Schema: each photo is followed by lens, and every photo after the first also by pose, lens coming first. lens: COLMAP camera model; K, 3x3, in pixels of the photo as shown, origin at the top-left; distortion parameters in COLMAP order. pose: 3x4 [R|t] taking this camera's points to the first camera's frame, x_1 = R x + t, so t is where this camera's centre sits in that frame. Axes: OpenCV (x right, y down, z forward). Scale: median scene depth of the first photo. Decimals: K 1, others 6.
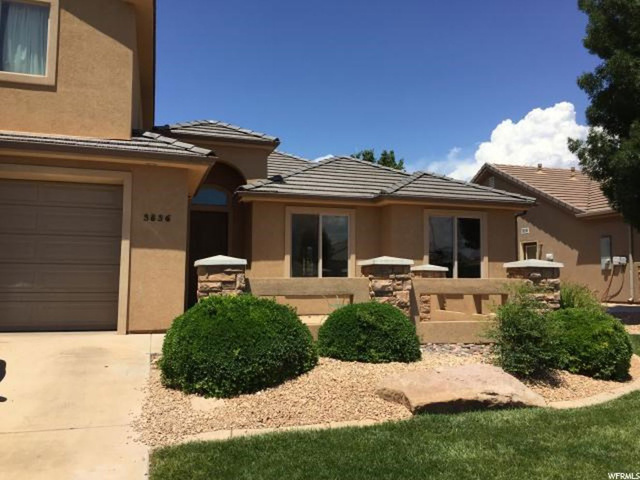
lens RADIAL K [[541.8, 0, 319.2], [0, 541.8, 235.4], [0, 0, 1]] dist [0.046683, -0.017668]
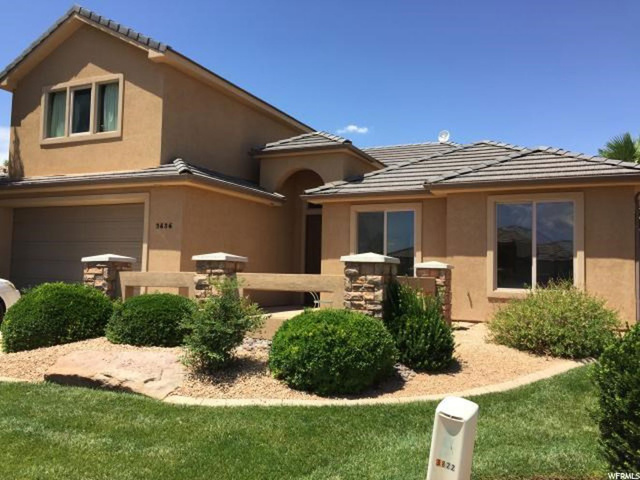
lens RADIAL K [[541.8, 0, 319.4], [0, 541.8, 242.1], [0, 0, 1]] dist [0.046683, -0.017668]
pose [[0.742707, -0.030147, -0.668938, 0.931867], [0.036787, 0.999314, -0.004192, 0.027952], [0.668605, -0.021495, 0.743307, 0.319896]]
